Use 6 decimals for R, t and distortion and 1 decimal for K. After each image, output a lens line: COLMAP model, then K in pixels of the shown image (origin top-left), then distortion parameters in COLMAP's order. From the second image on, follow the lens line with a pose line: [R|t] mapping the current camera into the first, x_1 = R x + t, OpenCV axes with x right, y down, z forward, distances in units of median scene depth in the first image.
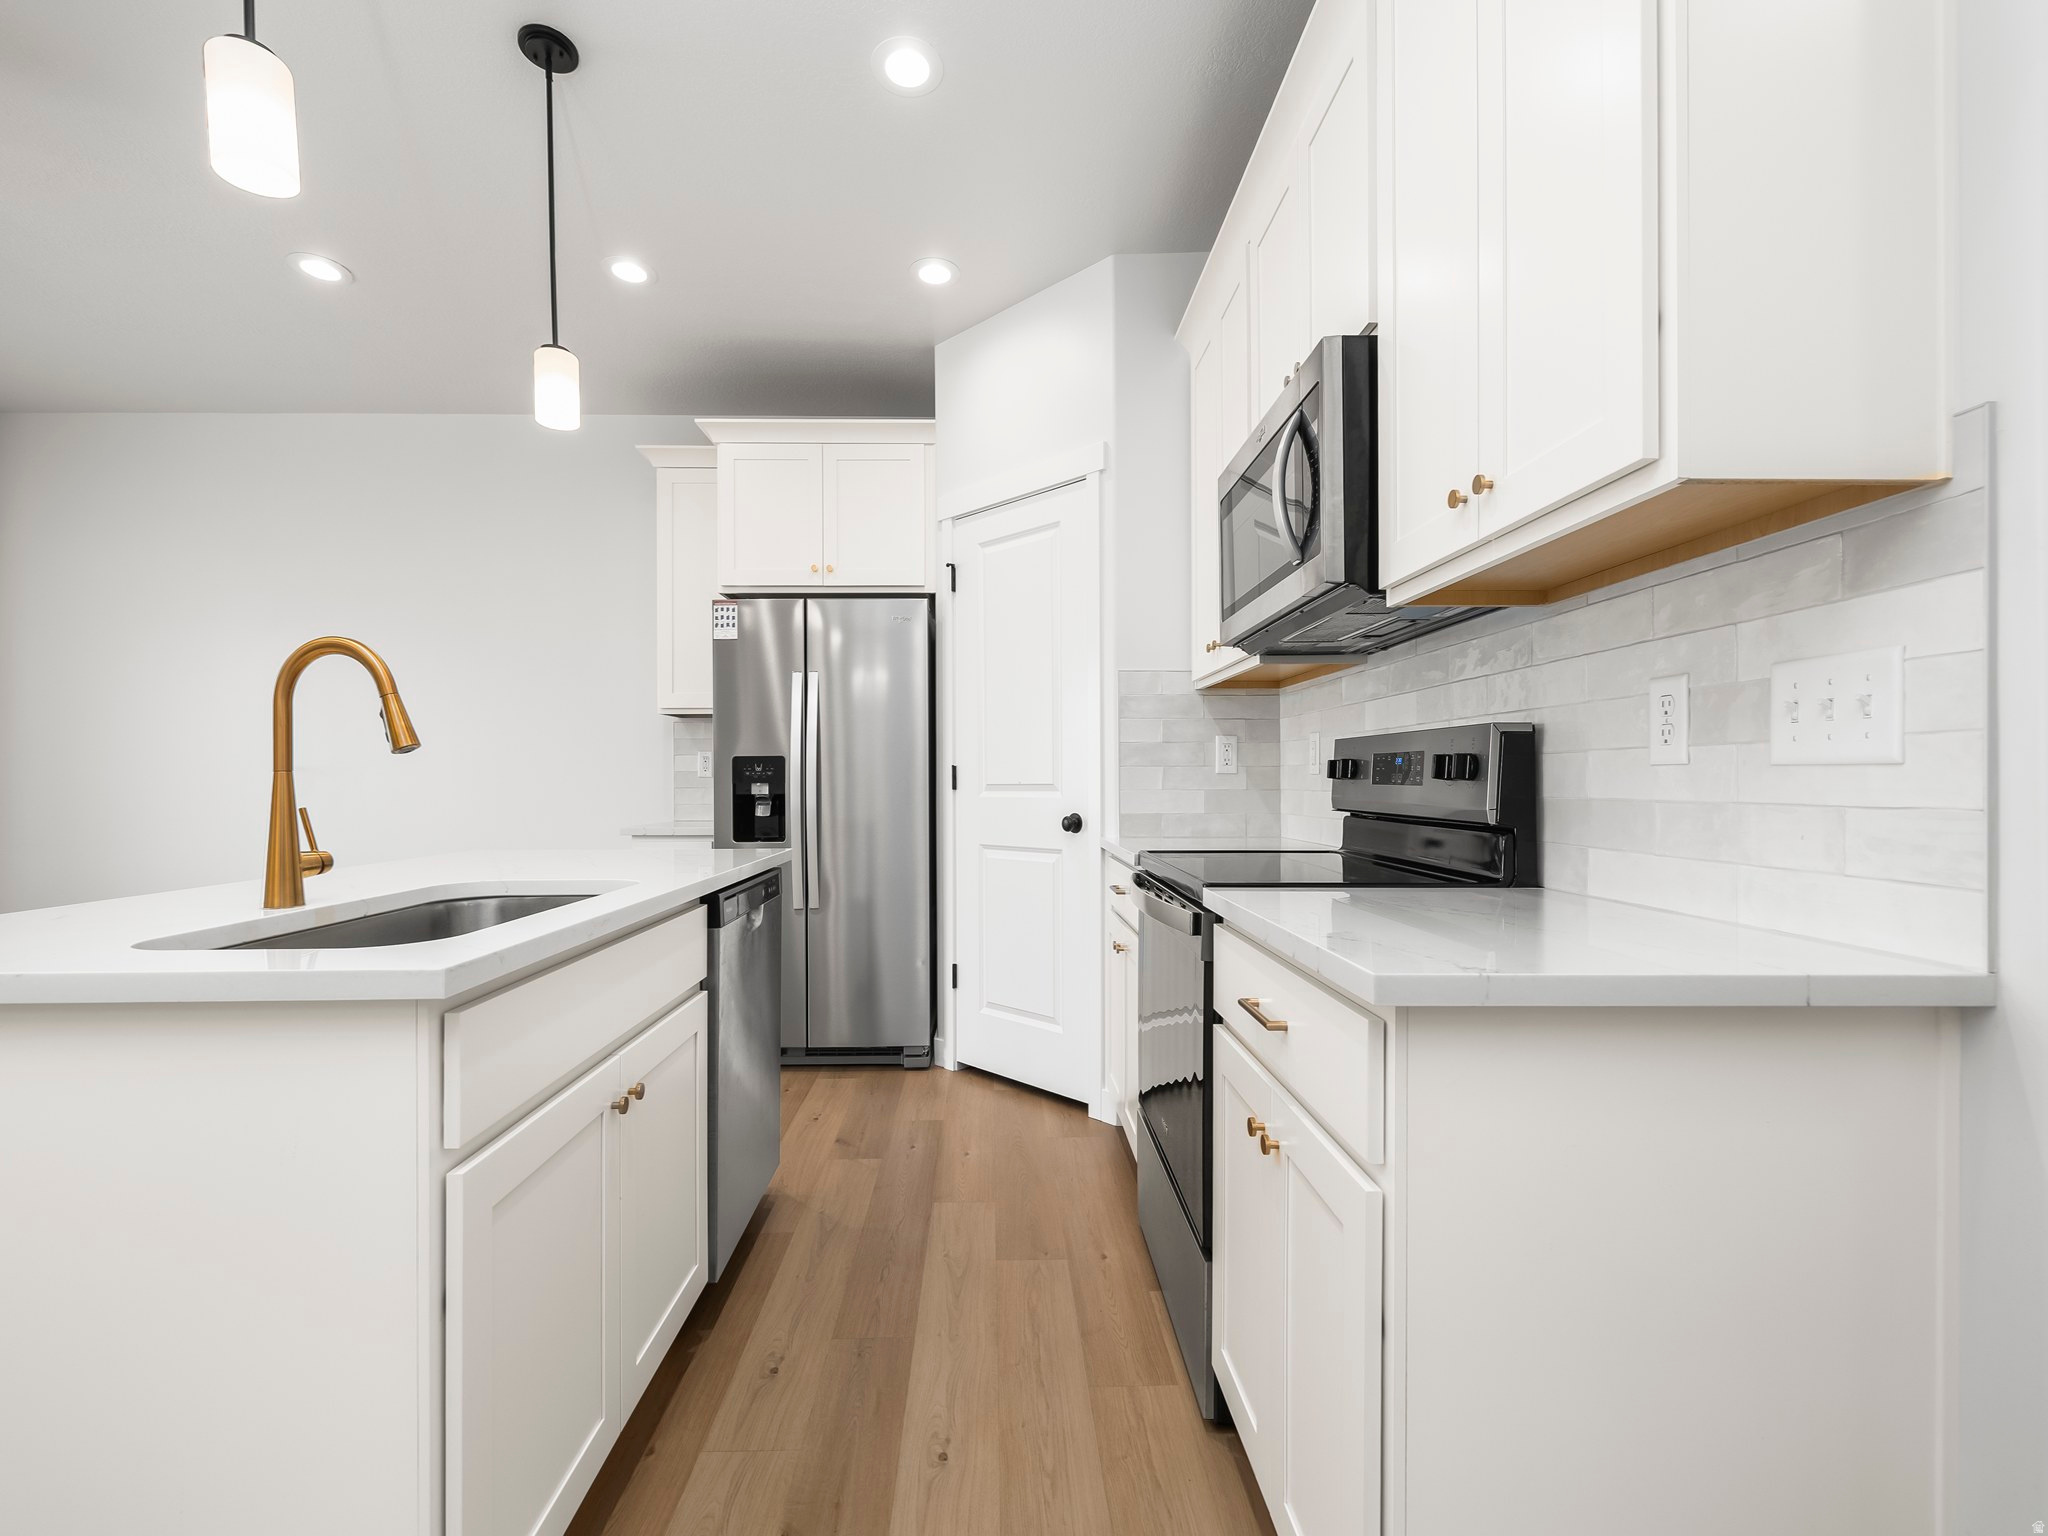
lens RADIAL K [[865.3, 0, 1008.0], [0, 865.3, 778.2], [0, 0, 1]] dist [0.000512, 0.000010]
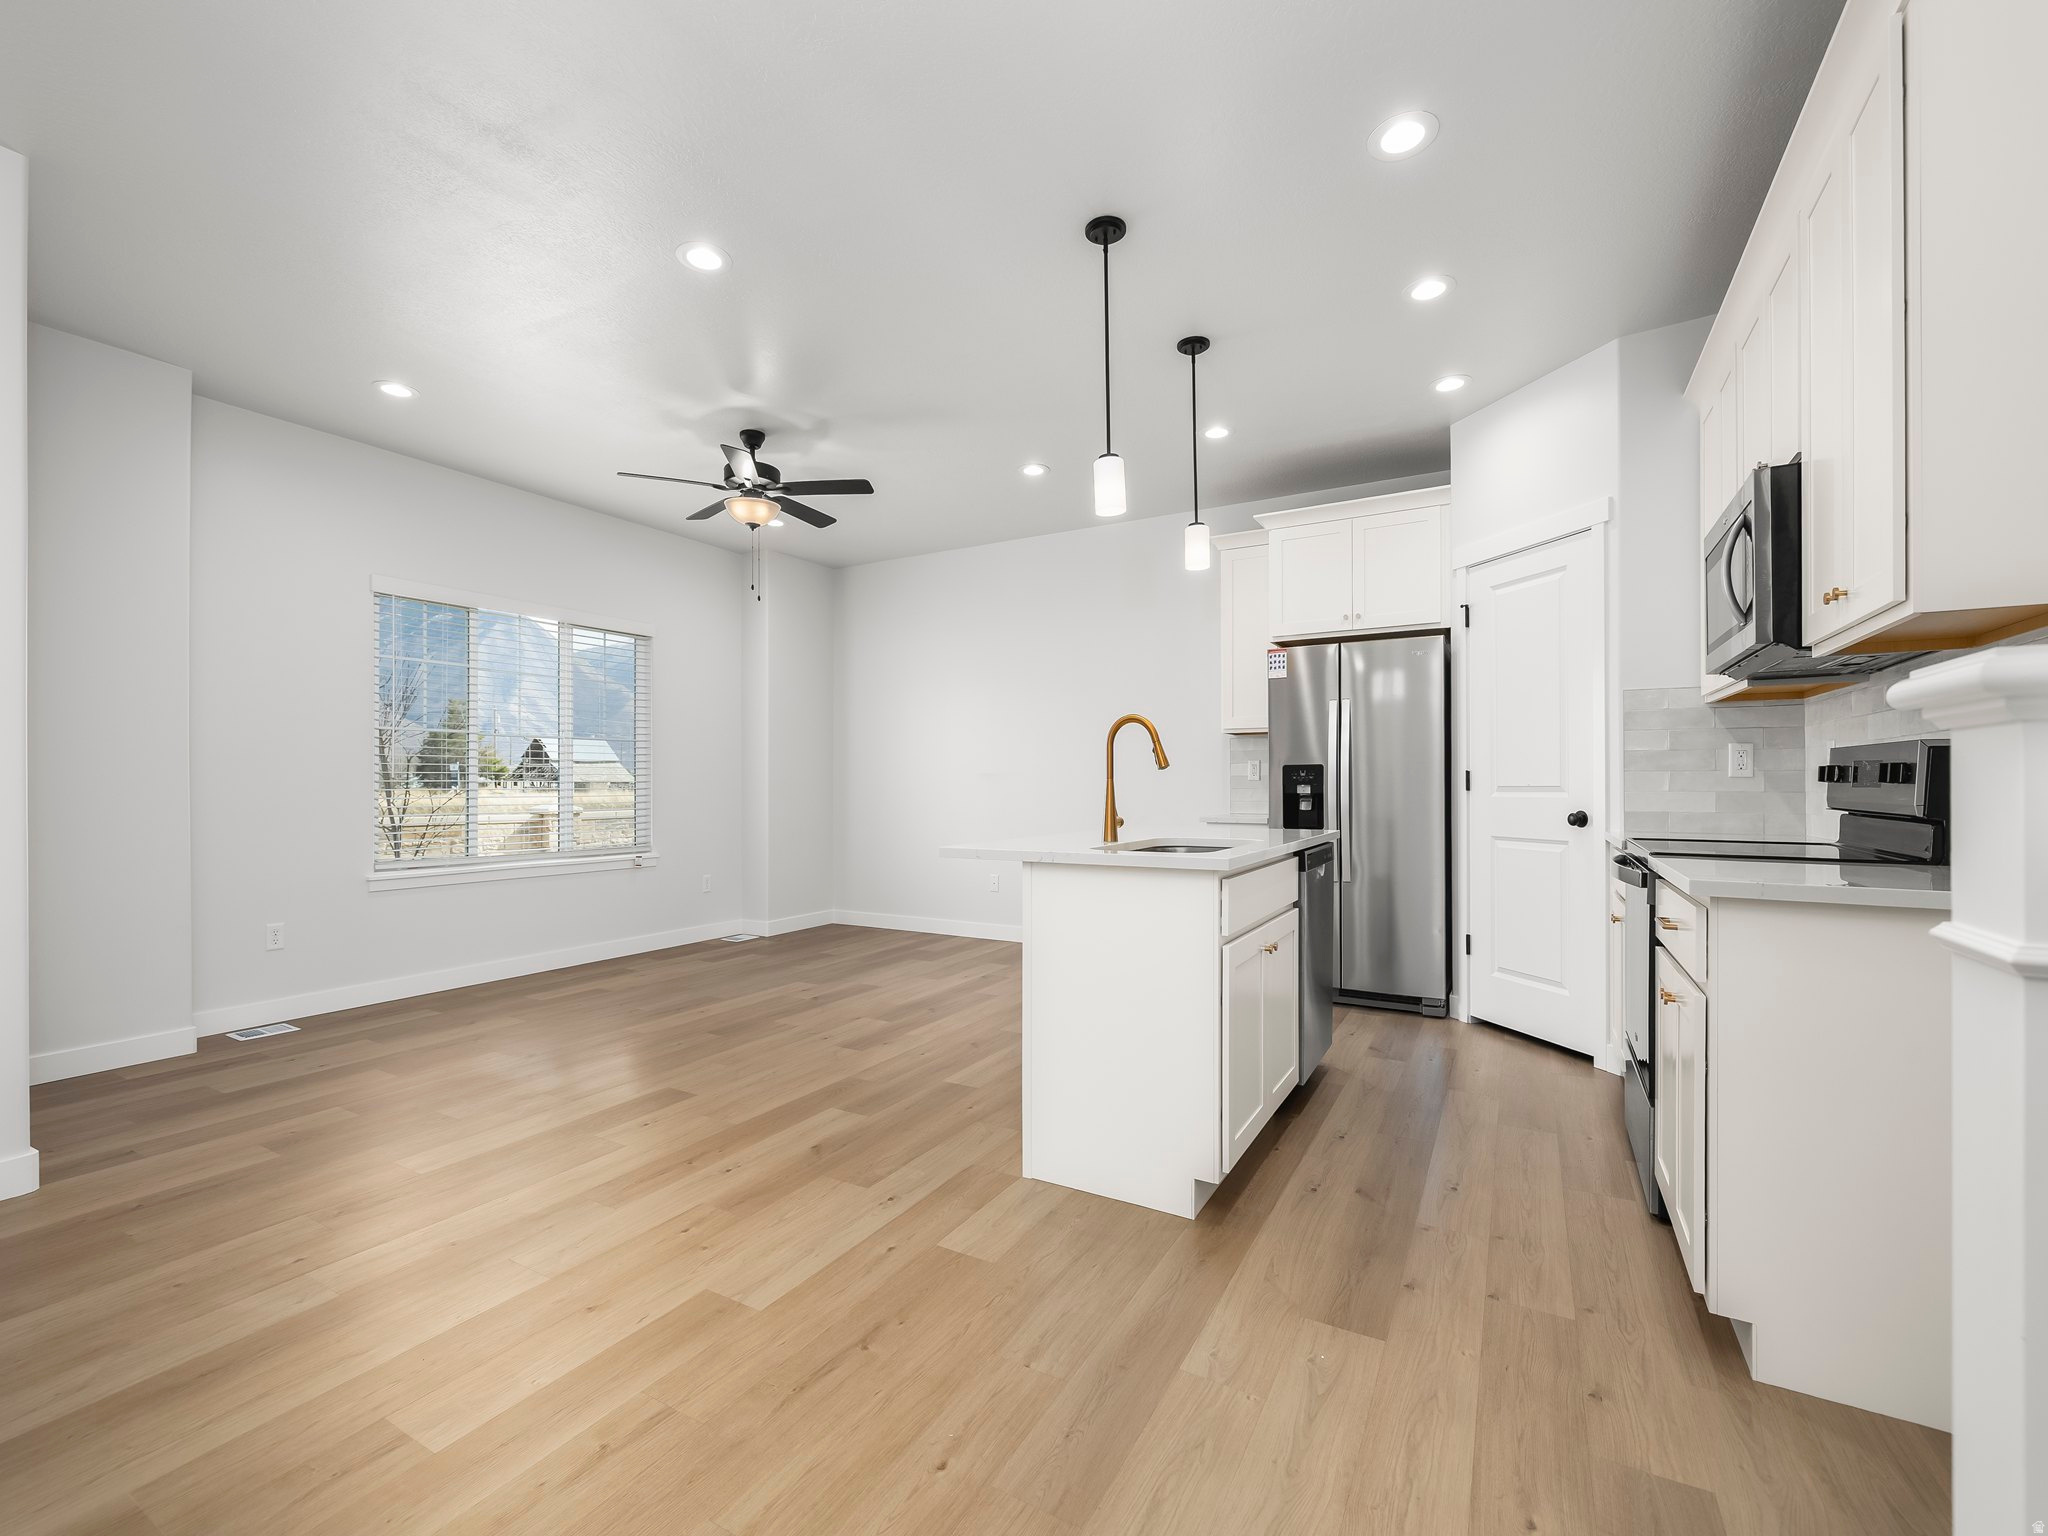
lens RADIAL K [[882.3, 0, 1012.4], [0, 882.3, 780.9], [0, 0, 1]] dist [-0.000256, -0.000123]
pose [[0.854185, 0.000174, -0.519969, 0.041876], [0.000083, 1.000000, 0.000473, -0.001187], [0.519969, -0.000447, 0.854185, -0.458410]]
